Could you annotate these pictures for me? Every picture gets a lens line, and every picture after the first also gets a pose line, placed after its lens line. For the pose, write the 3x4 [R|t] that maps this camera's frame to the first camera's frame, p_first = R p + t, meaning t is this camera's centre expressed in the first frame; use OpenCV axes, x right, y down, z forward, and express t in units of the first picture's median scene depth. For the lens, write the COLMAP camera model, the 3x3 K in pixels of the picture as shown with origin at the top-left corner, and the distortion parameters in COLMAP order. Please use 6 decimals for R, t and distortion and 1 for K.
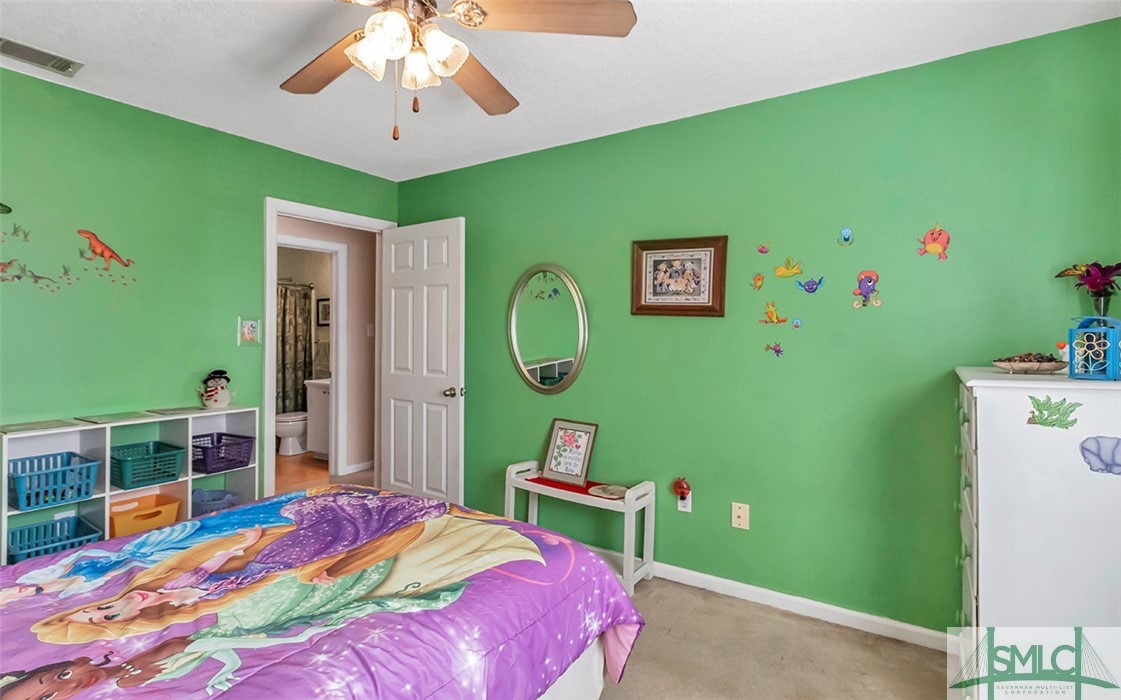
lens RADIAL K [[532.2, 0, 561.6], [0, 532.2, 333.3], [0, 0, 1]] dist [-0.000041, -0.000041]
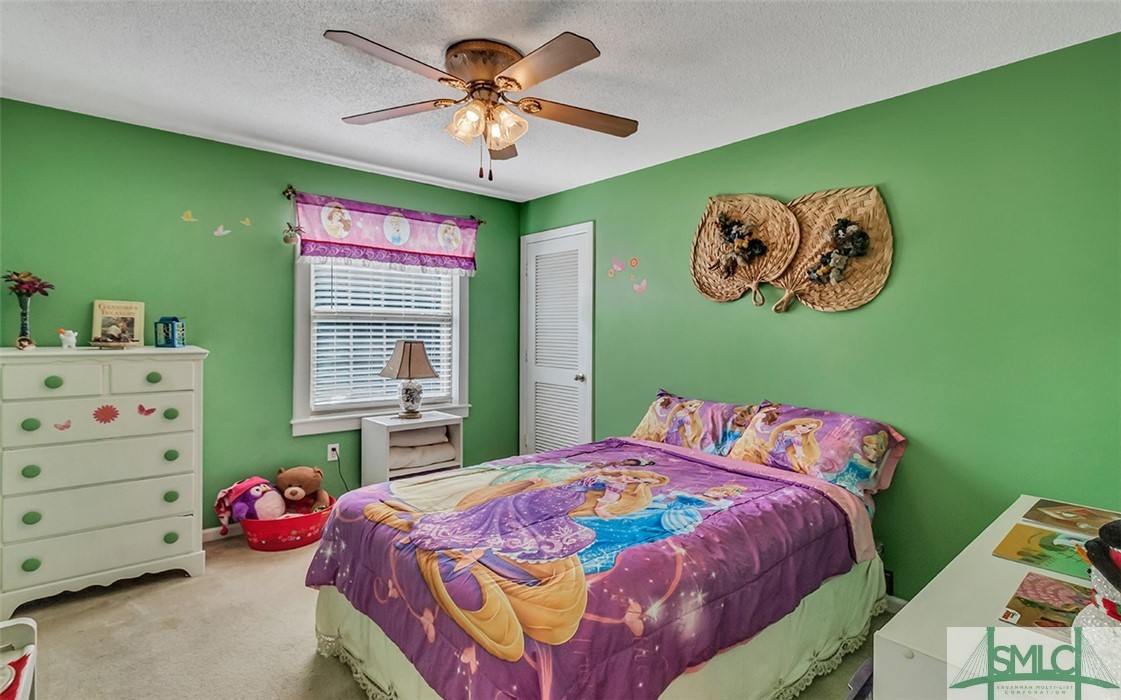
lens RADIAL K [[532.2, 0, 561.6], [0, 532.2, 333.3], [0, 0, 1]] dist [-0.000041, -0.000041]
pose [[-0.957418, -0.015086, 0.288310, -0.803869], [-0.014242, 0.999886, 0.005025, 0.003864], [-0.288353, 0.000705, -0.957524, 2.062309]]
